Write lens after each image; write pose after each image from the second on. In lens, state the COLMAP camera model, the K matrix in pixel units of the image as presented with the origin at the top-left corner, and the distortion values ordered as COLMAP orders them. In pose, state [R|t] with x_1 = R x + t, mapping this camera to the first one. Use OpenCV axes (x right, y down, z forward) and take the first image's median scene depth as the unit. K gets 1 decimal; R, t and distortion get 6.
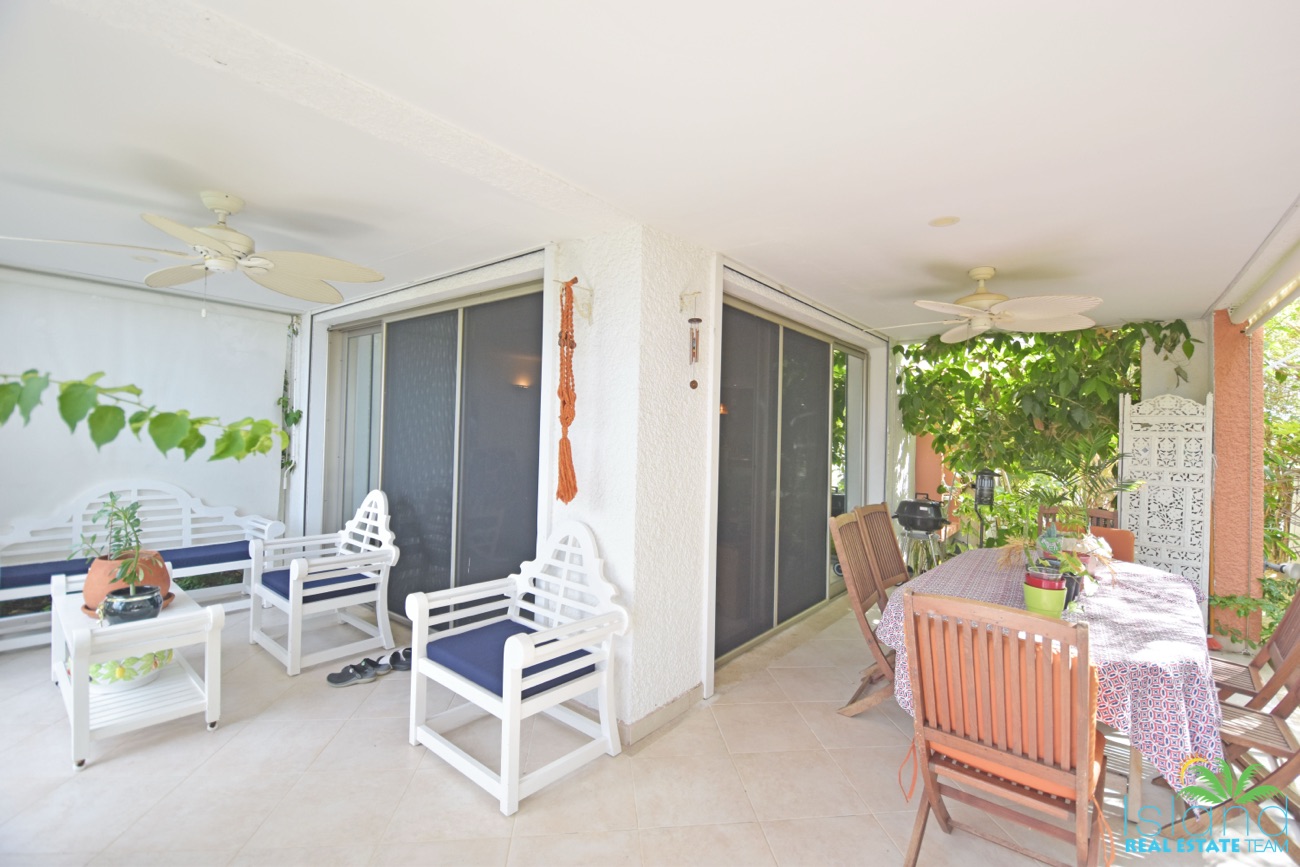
lens RADIAL K [[567.8, 0, 665.1], [0, 567.8, 422.7], [0, 0, 1]] dist [0.010991, -0.020125]
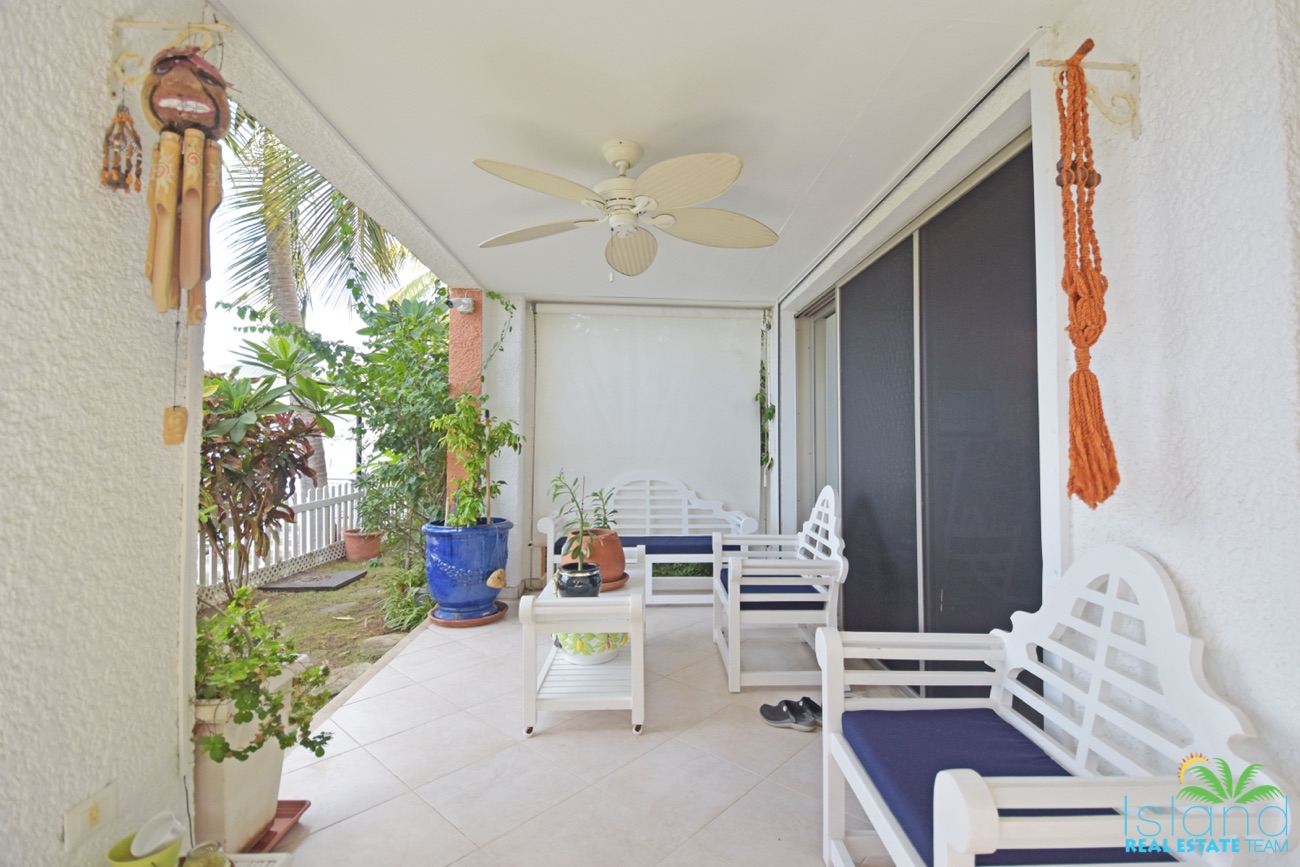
lens RADIAL K [[581.1, 0, 663.9], [0, 581.1, 423.2], [0, 0, 1]] dist [0.021709, -0.024833]
pose [[0.650928, -0.049875, -0.757499, -0.032854], [0.028655, 0.998743, -0.041136, 0.078505], [0.758598, 0.005071, 0.651539, 0.386608]]
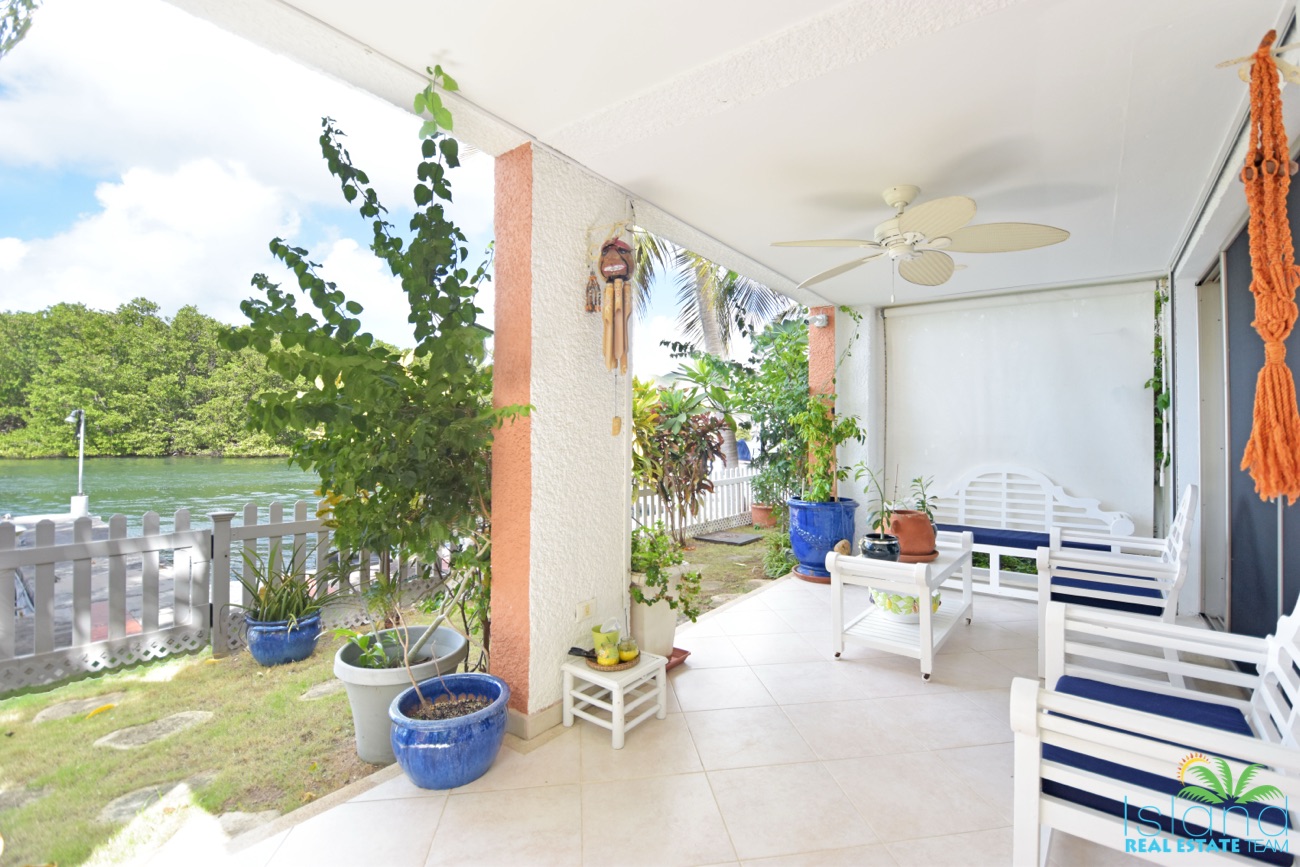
lens RADIAL K [[567.8, 0, 665.1], [0, 567.8, 422.7], [0, 0, 1]] dist [0.010991, -0.020125]
pose [[0.020318, -0.044574, -0.998799, 0.275075], [0.015759, 0.998896, -0.044258, 0.086700], [0.999669, -0.014841, 0.020998, 0.453055]]
